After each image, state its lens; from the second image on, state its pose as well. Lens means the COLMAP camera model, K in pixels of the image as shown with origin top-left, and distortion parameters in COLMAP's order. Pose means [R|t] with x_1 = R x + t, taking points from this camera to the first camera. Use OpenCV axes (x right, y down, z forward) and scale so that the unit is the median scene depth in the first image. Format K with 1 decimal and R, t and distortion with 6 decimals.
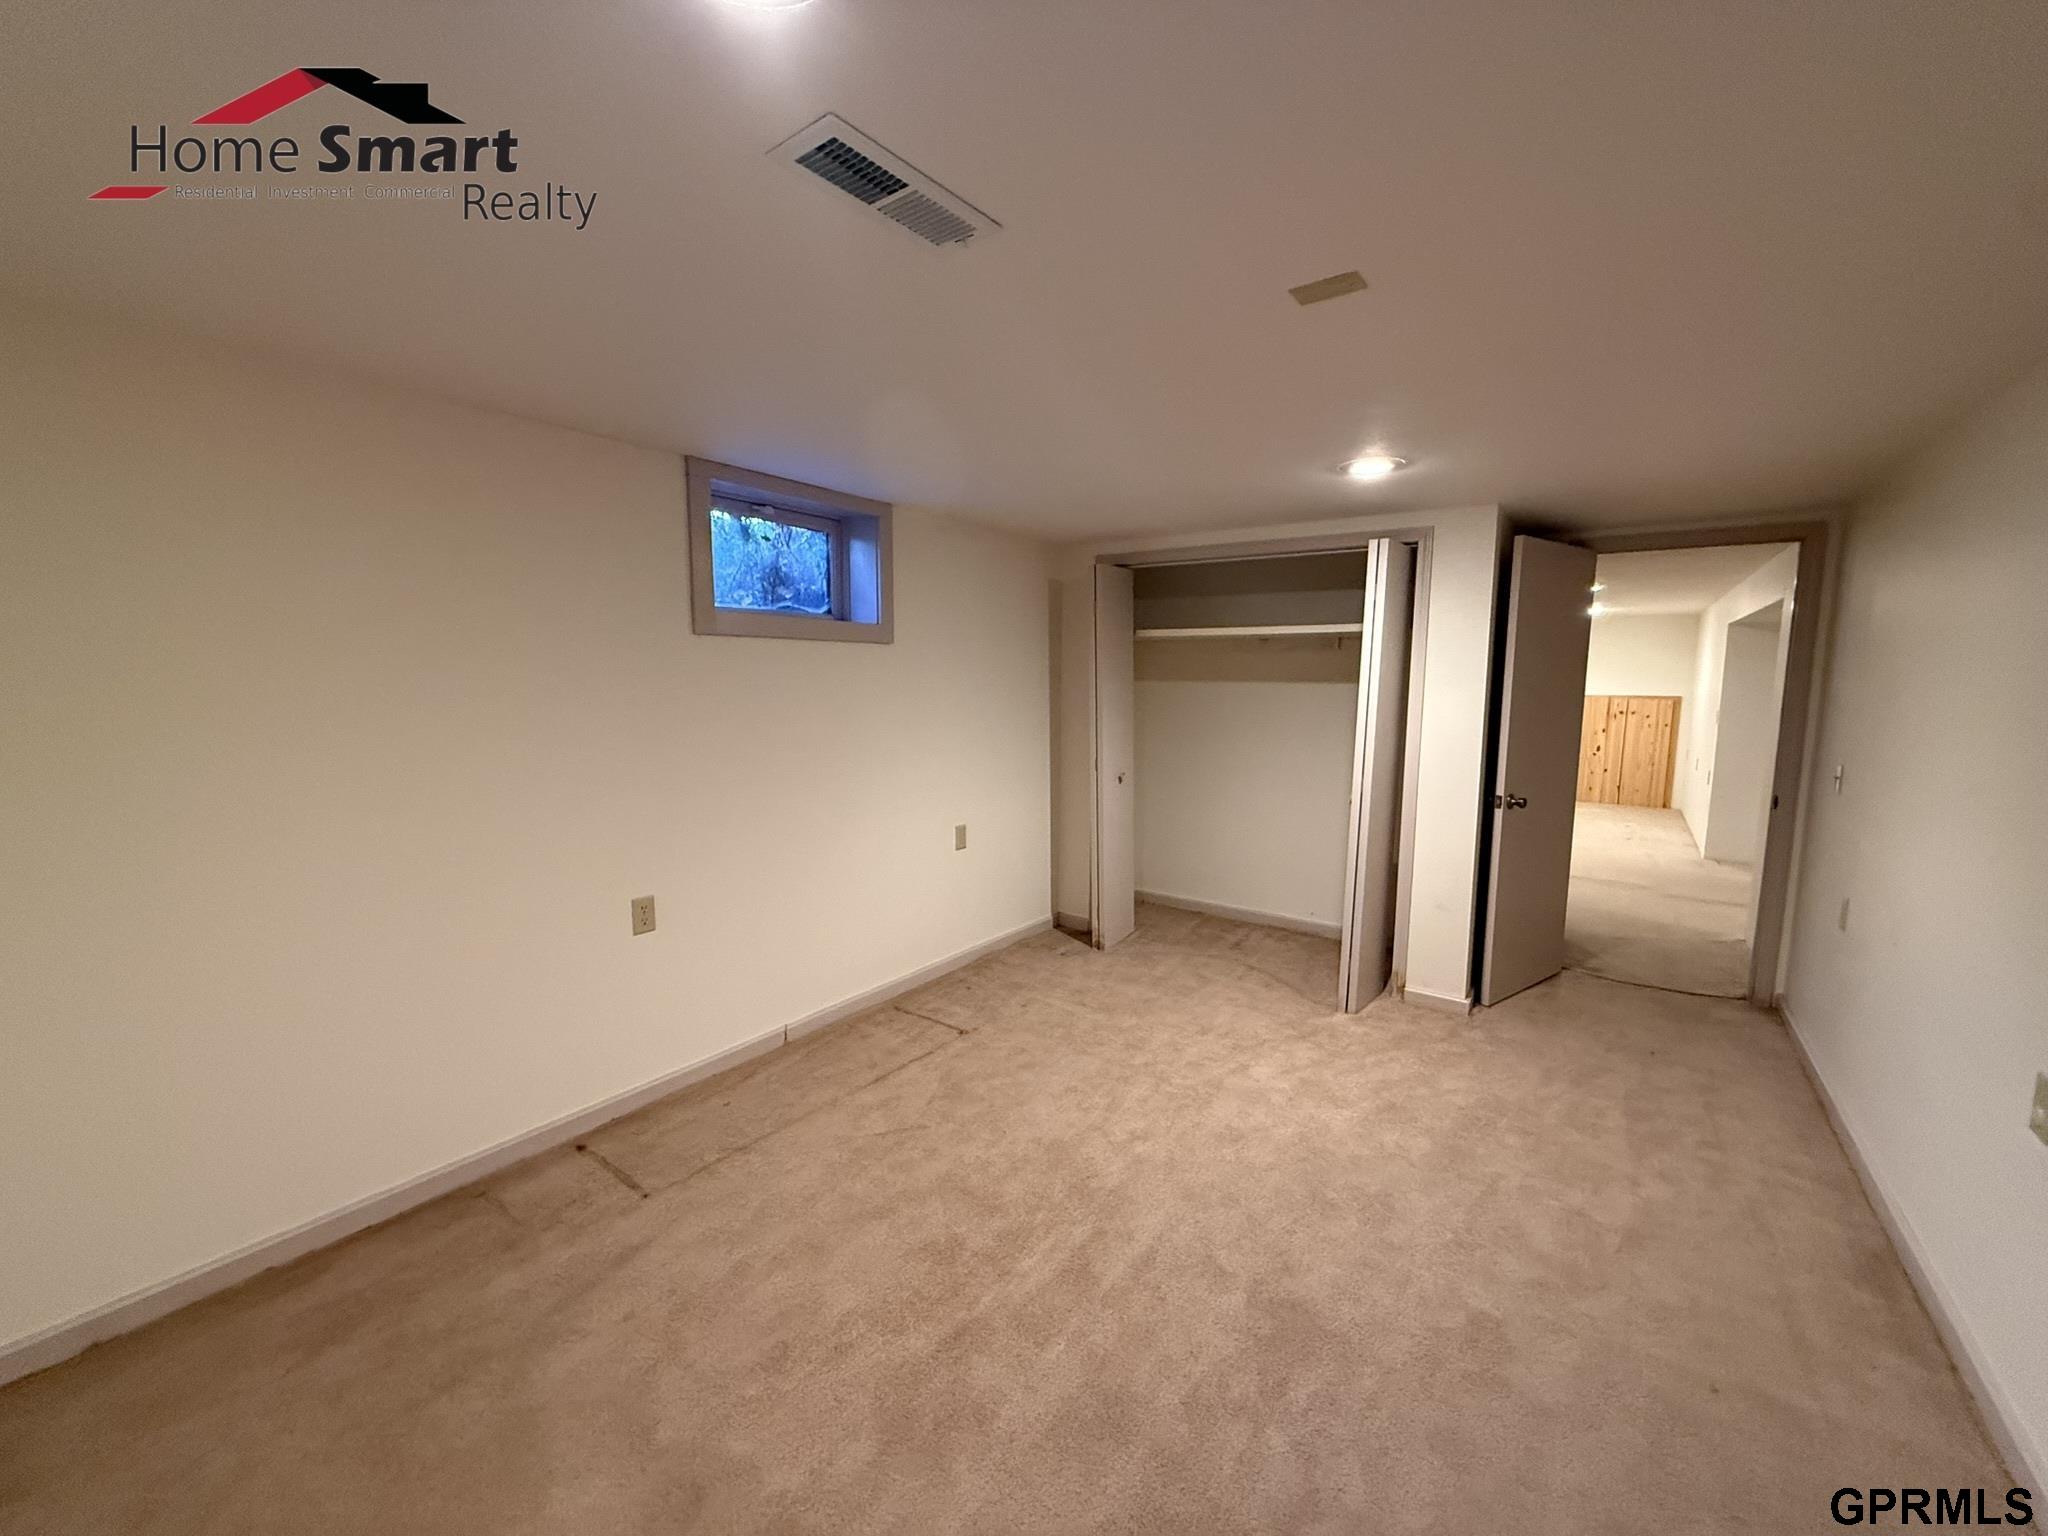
lens RADIAL K [[817.4, 0, 1024.0], [0, 817.4, 768.0], [0, 0, 1]] dist [0.000932, 0.000248]
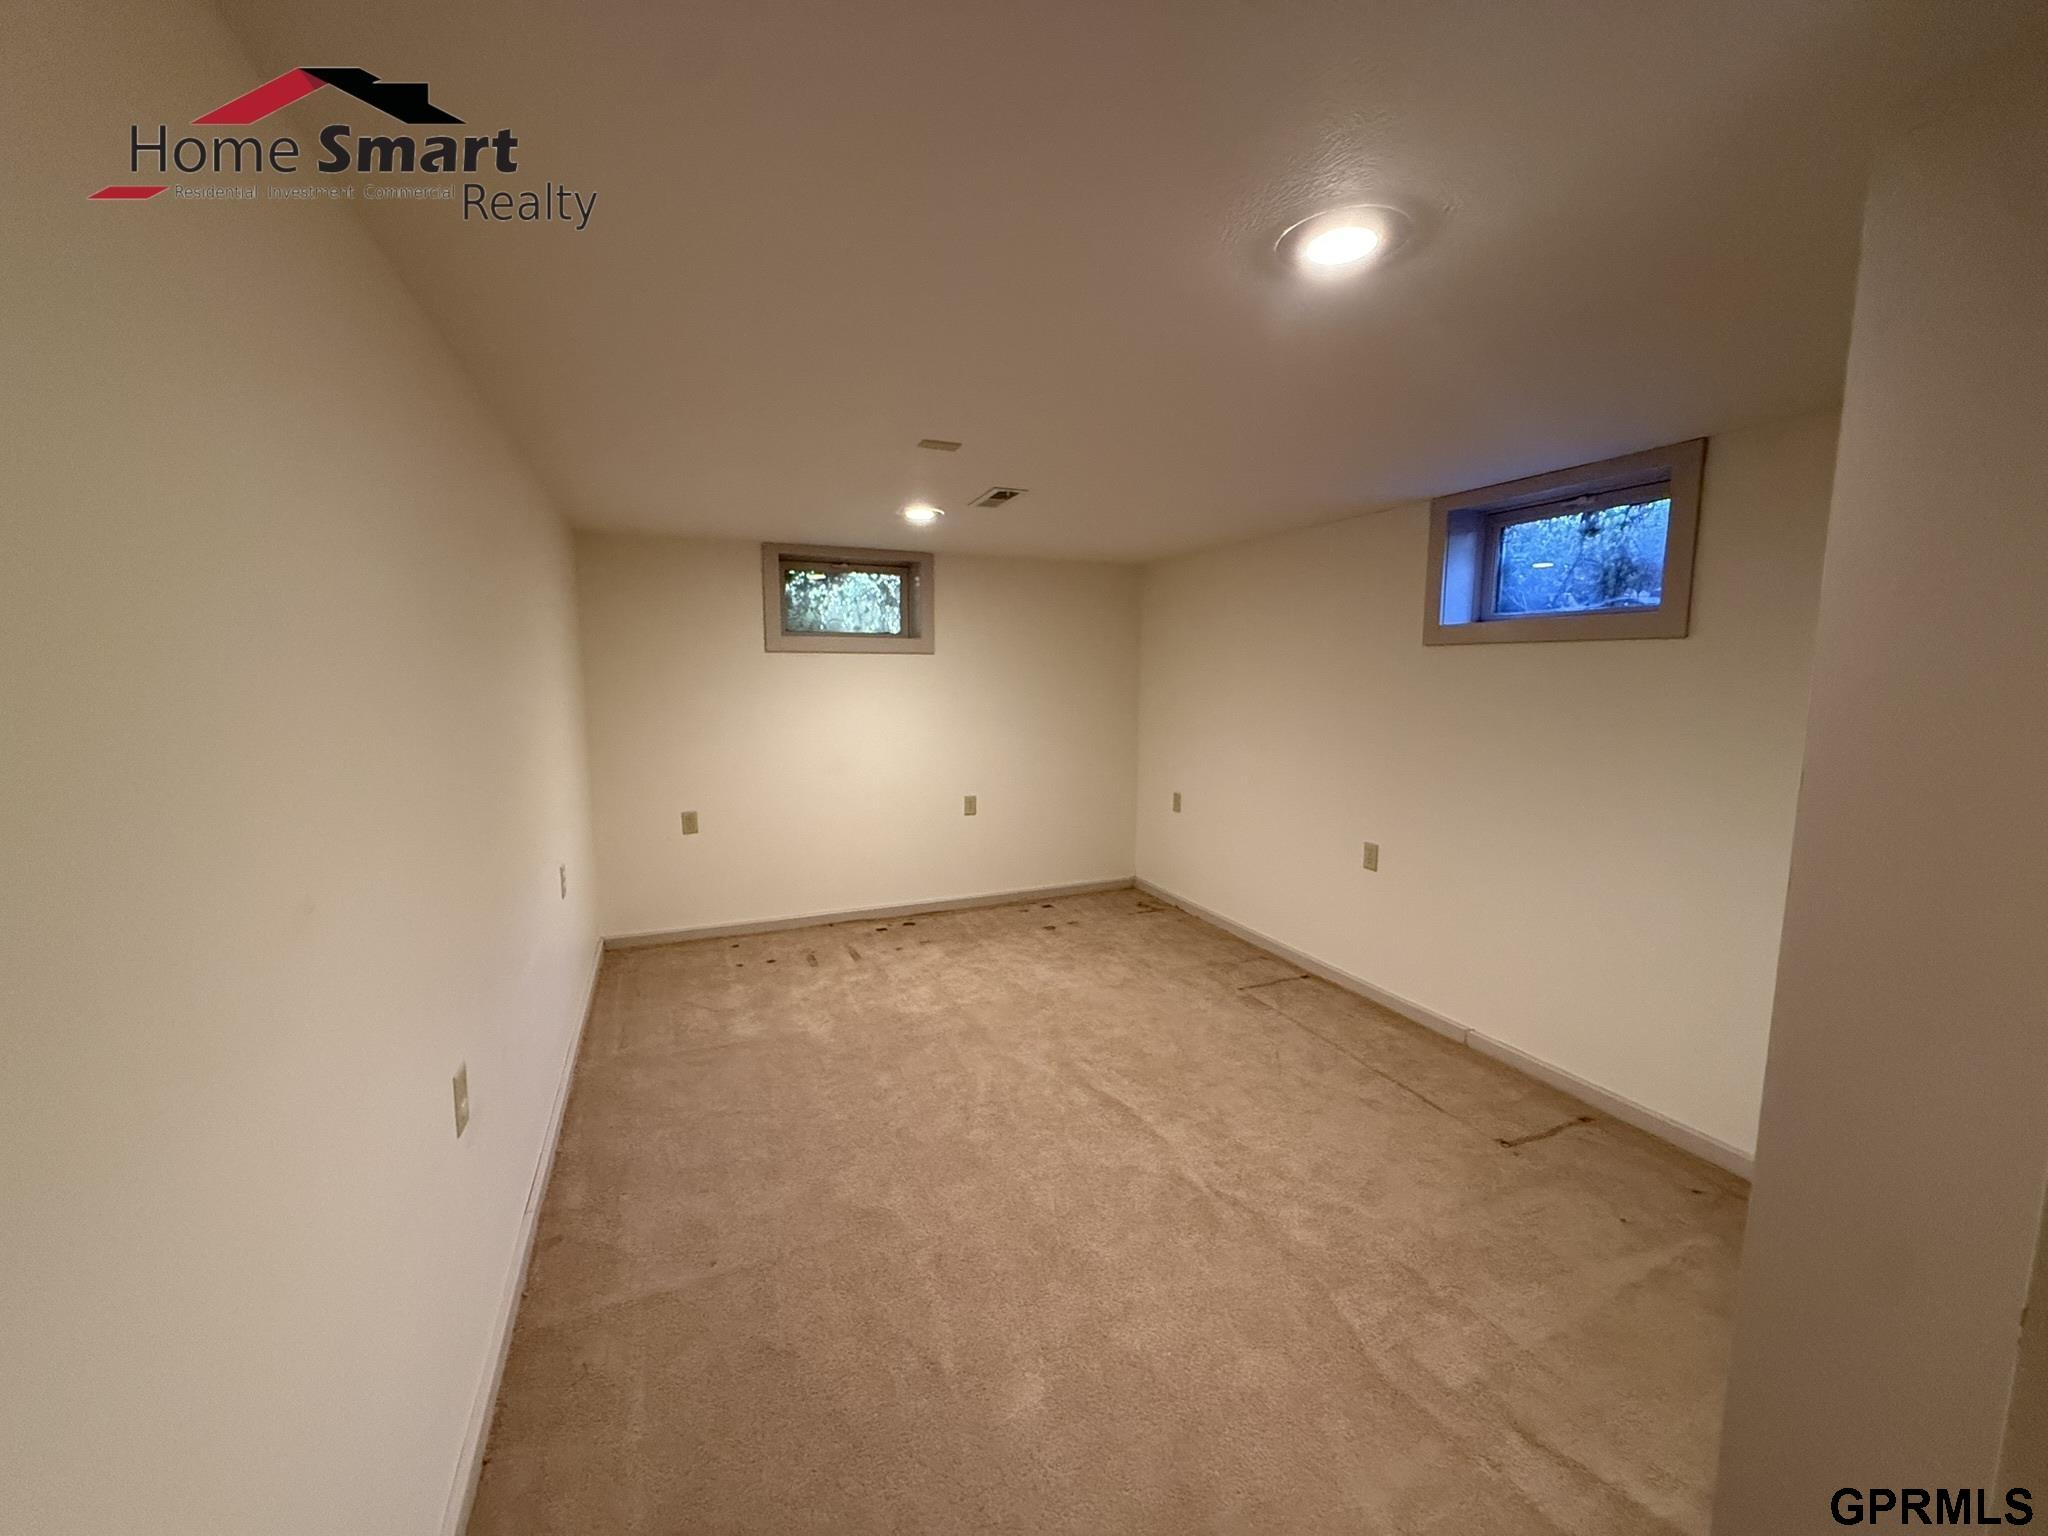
lens RADIAL K [[817.4, 0, 1024.0], [0, 817.4, 768.0], [0, 0, 1]] dist [0.000932, 0.000248]
pose [[-0.494342, 0.120723, -0.860844, 0.952889], [-0.098078, 0.976240, 0.193227, -0.164130], [0.863717, 0.179950, -0.470756, 1.106489]]
